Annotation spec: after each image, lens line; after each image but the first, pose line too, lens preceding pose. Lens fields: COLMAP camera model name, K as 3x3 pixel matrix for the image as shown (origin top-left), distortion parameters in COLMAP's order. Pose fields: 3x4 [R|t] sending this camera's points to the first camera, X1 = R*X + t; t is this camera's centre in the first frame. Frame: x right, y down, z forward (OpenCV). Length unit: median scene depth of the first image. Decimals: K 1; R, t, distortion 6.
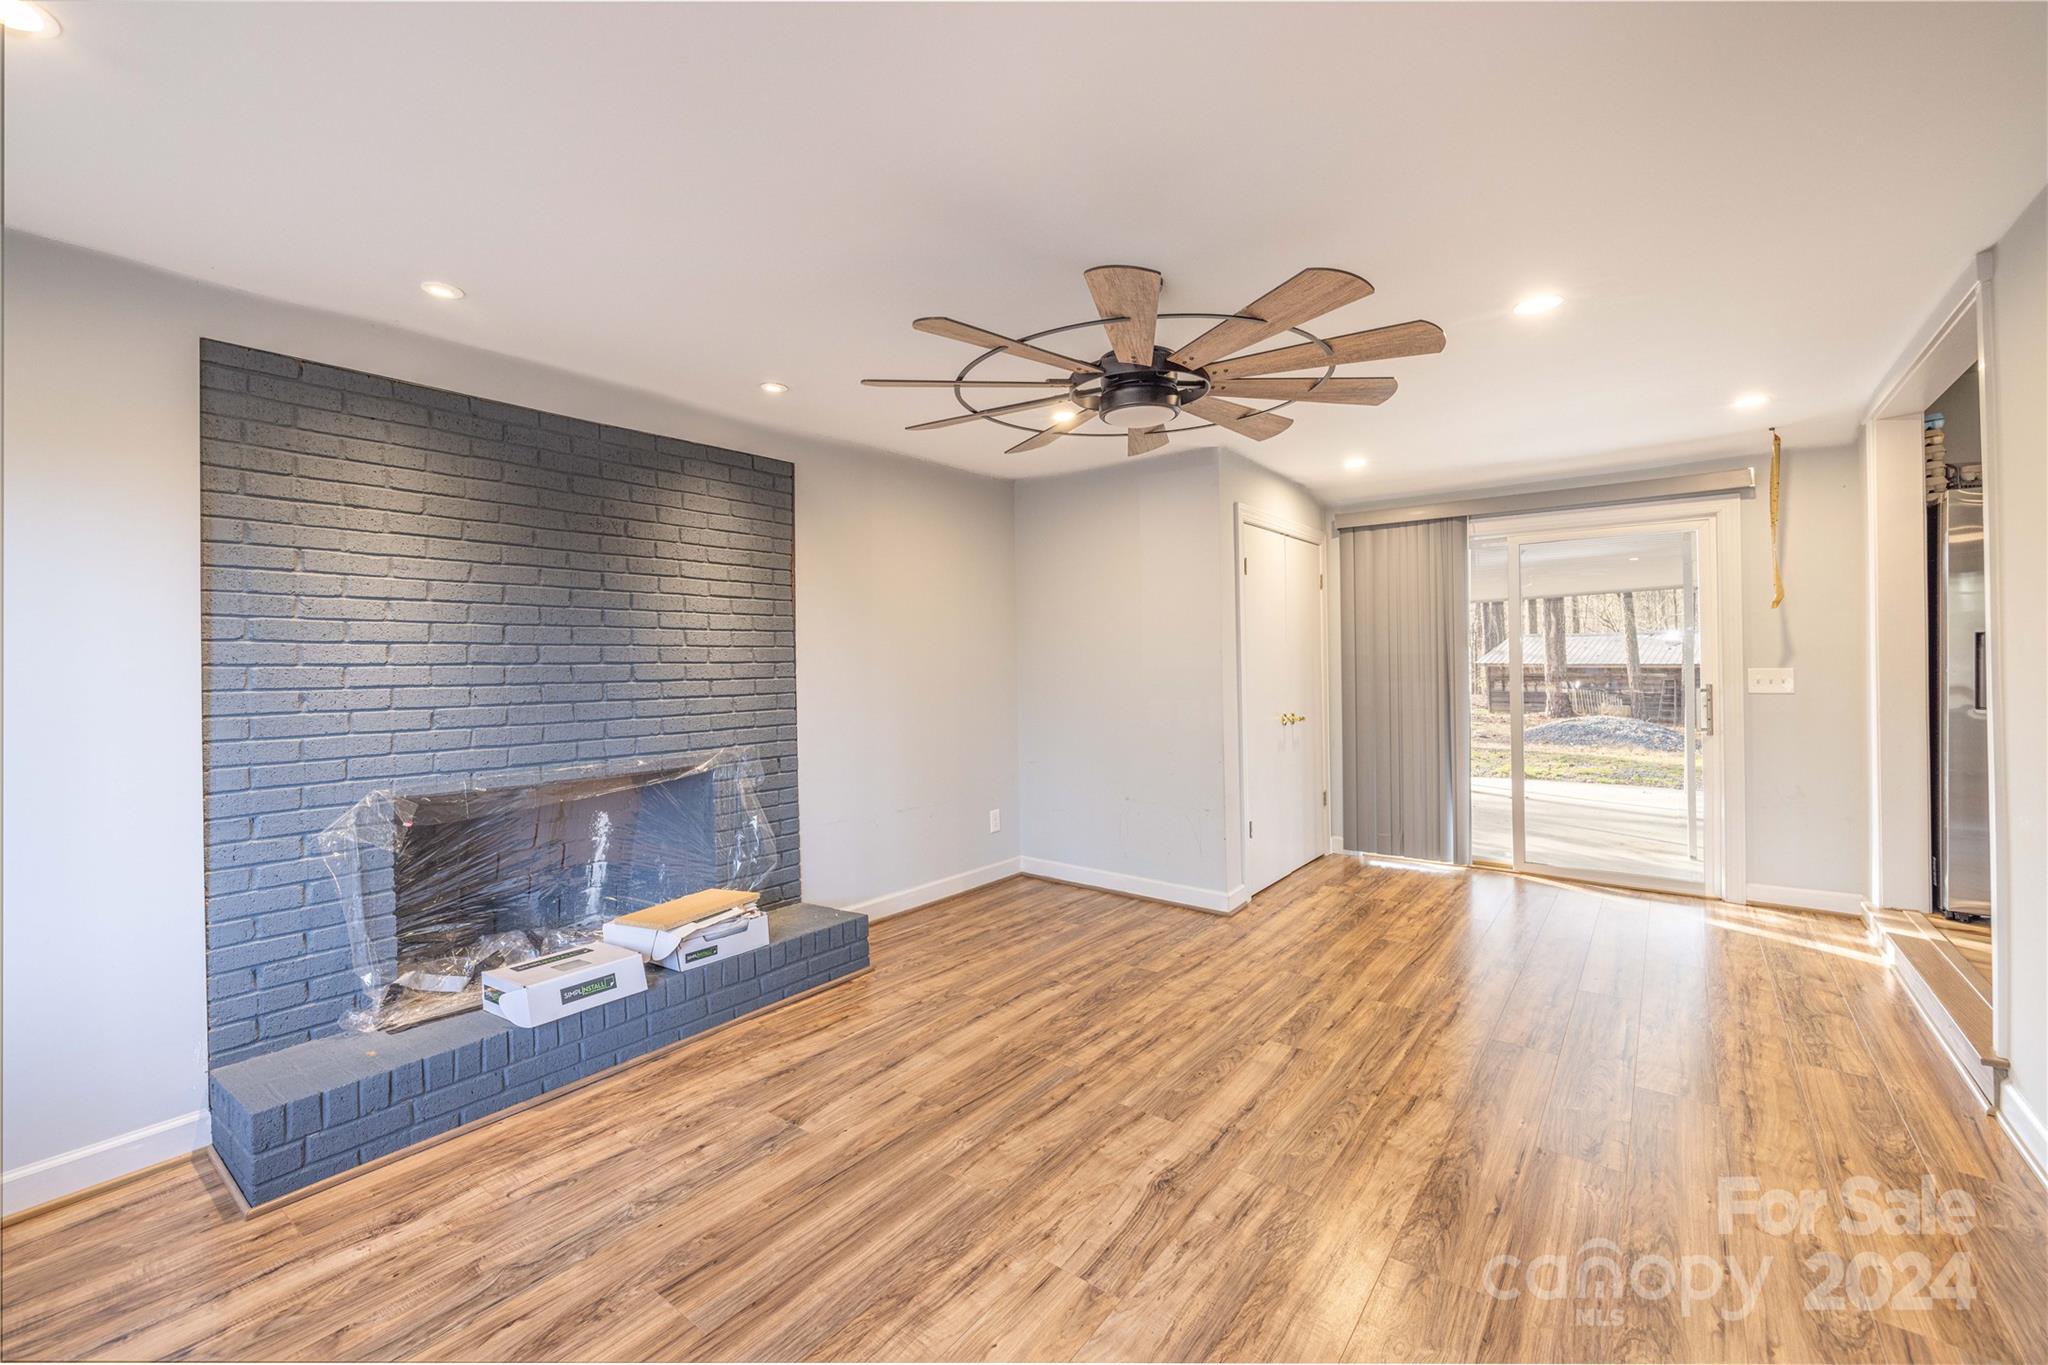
lens RADIAL K [[849.9, 0, 1005.9], [0, 849.9, 666.0], [0, 0, 1]] dist [-0.000392, 0.000016]
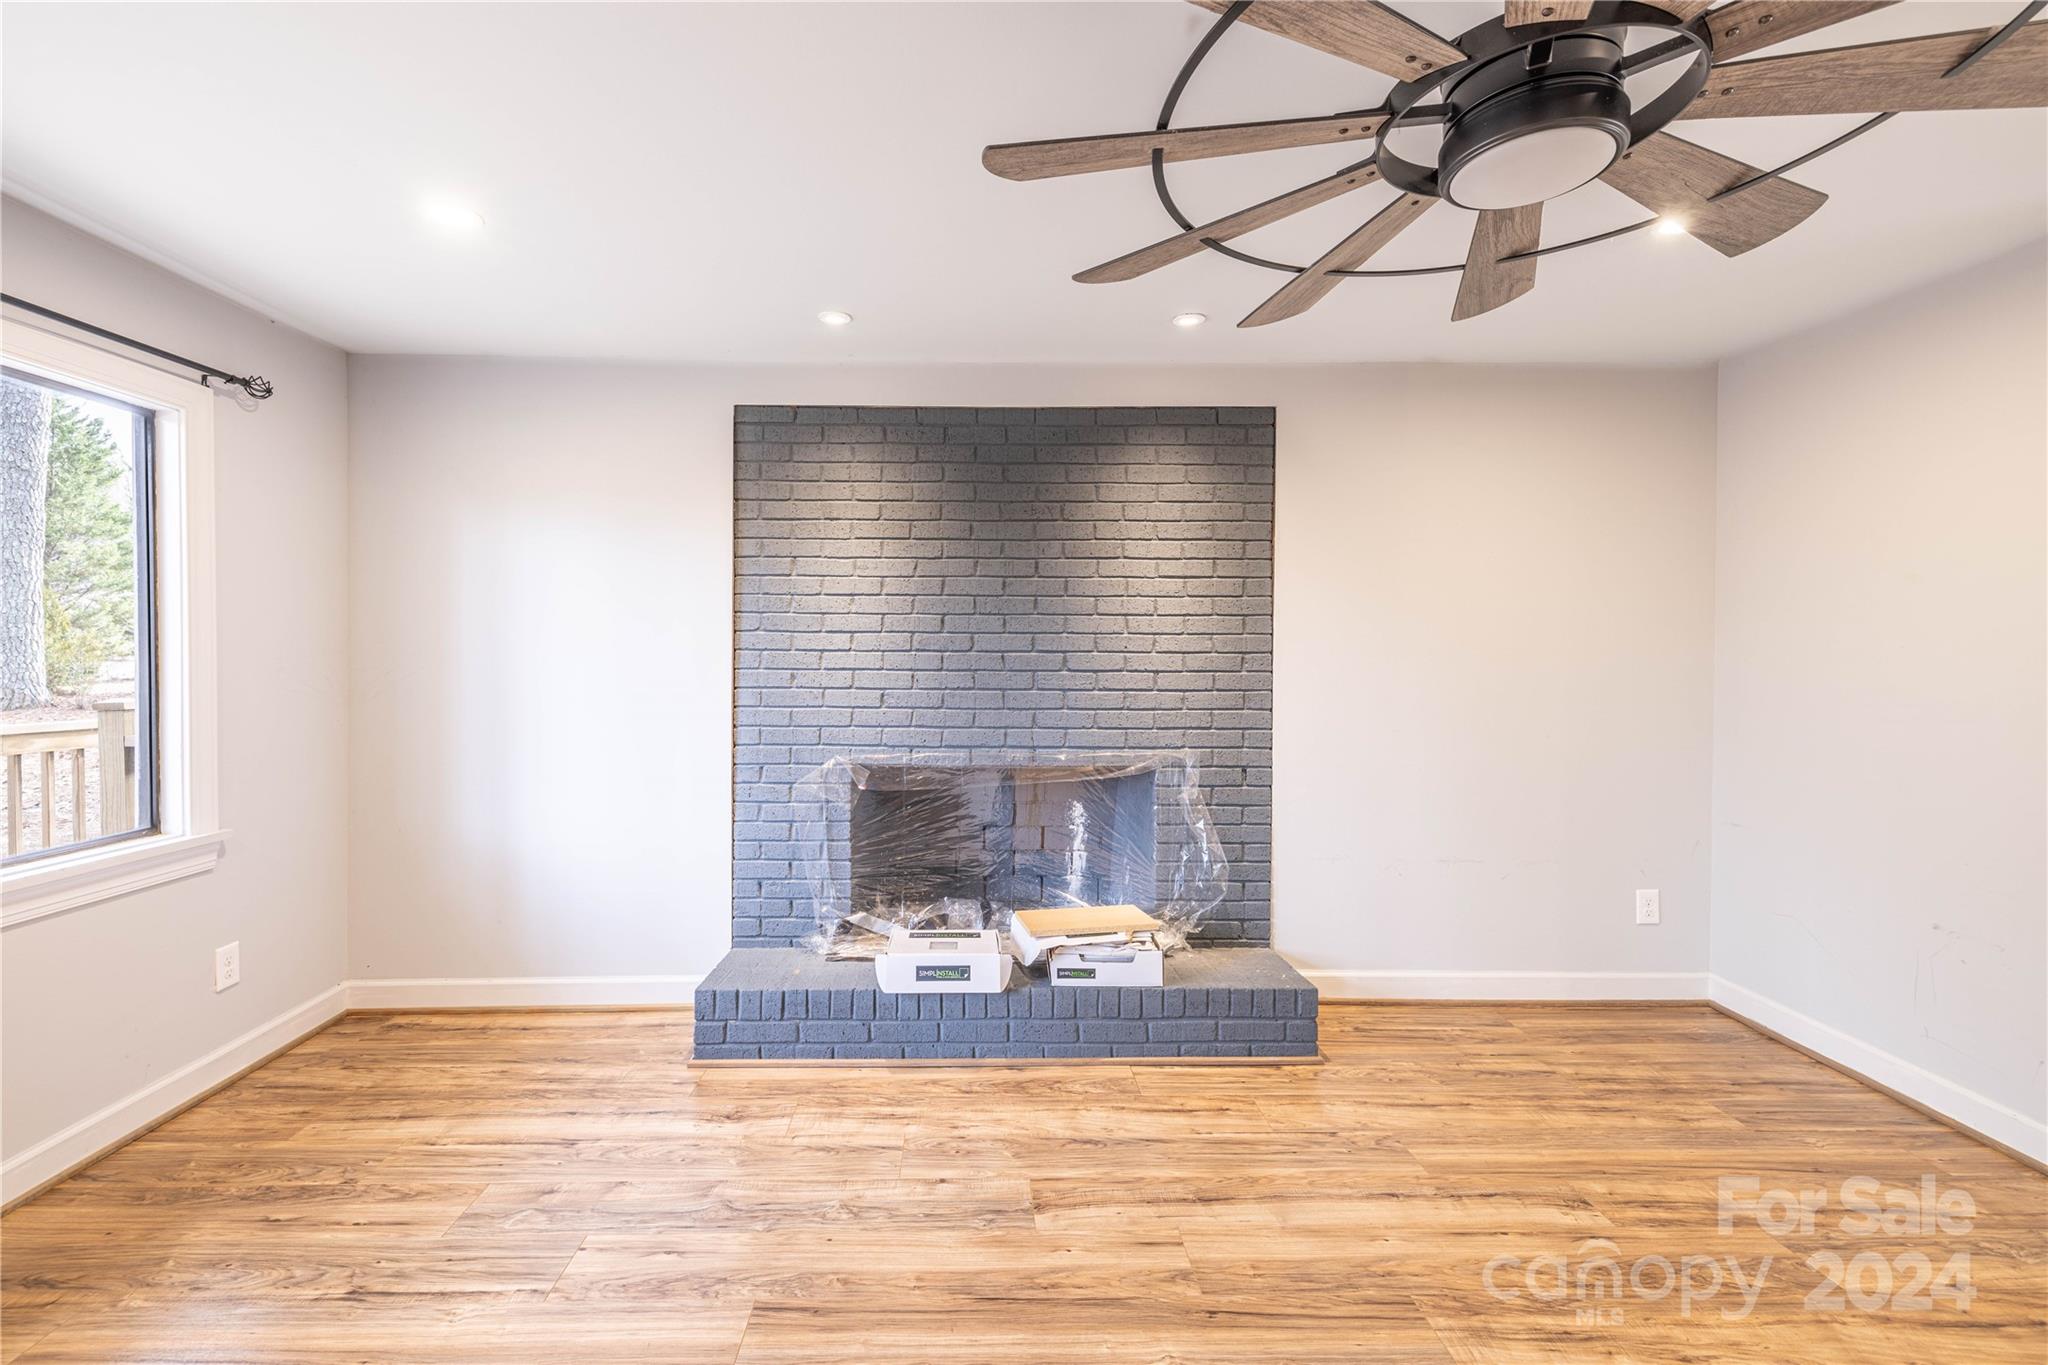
lens RADIAL K [[864.5, 0, 988.1], [0, 864.5, 671.9], [0, 0, 1]] dist [0.000988, 0.000309]
pose [[0.626820, 0.031991, -0.778507, 0.296968], [-0.014587, 0.999463, 0.029325, -0.009203], [0.779028, -0.007025, 0.626950, 0.354786]]
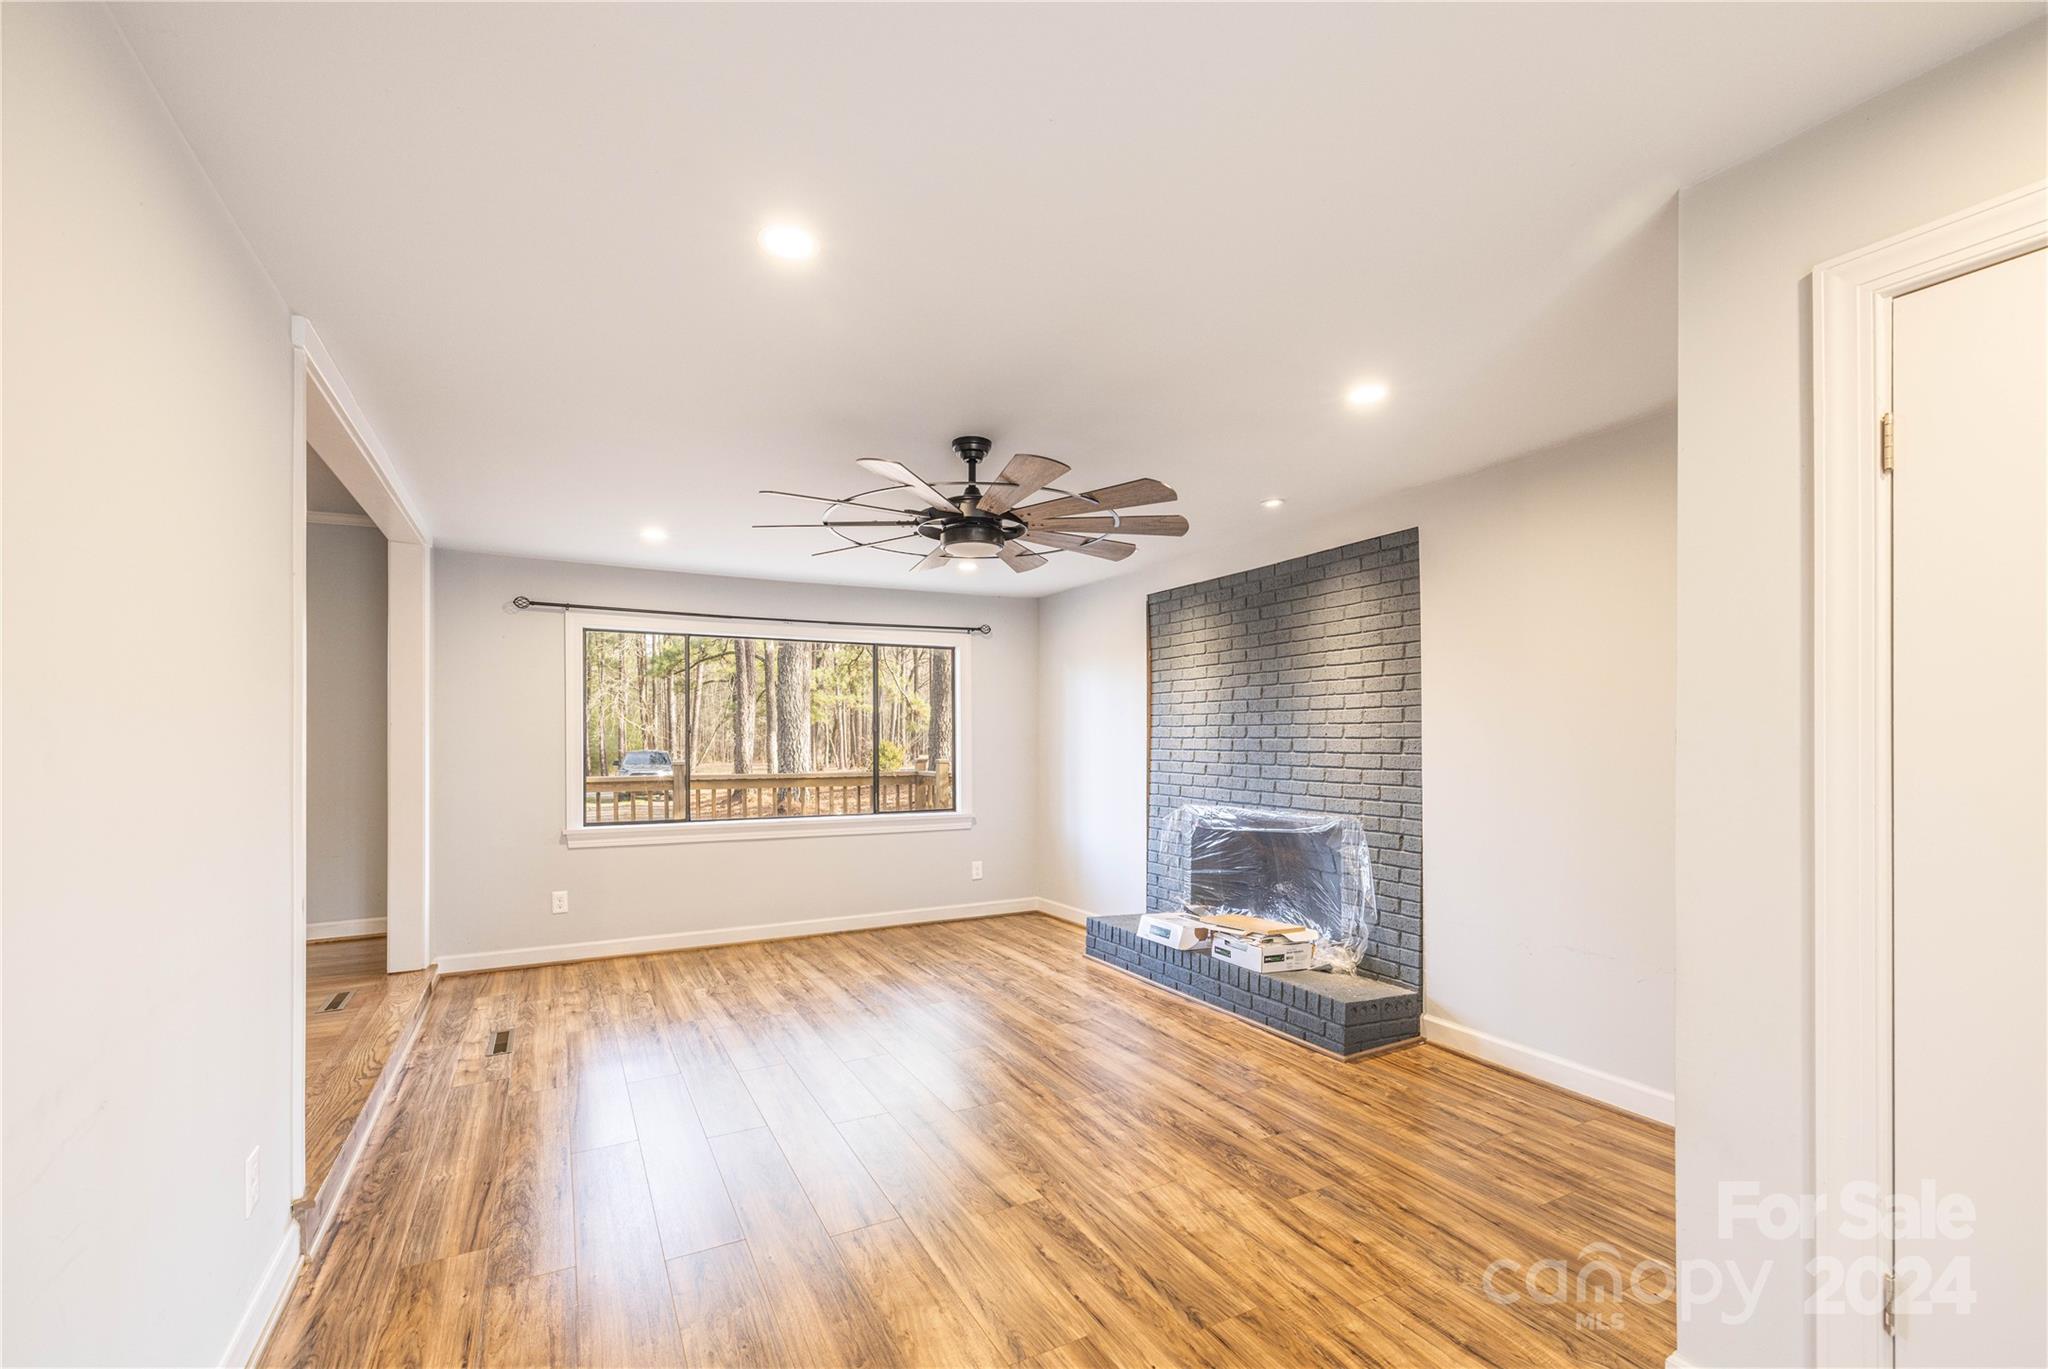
lens RADIAL K [[895.2, 0, 1023.6], [0, 895.2, 745.5], [0, 0, 1]] dist [-0.000100, 0.000050]
pose [[-0.410648, 0.023077, -0.911502, 1.098369], [0.006932, 0.999730, 0.022188, -0.028189], [0.911767, 0.002793, -0.410697, 1.321106]]
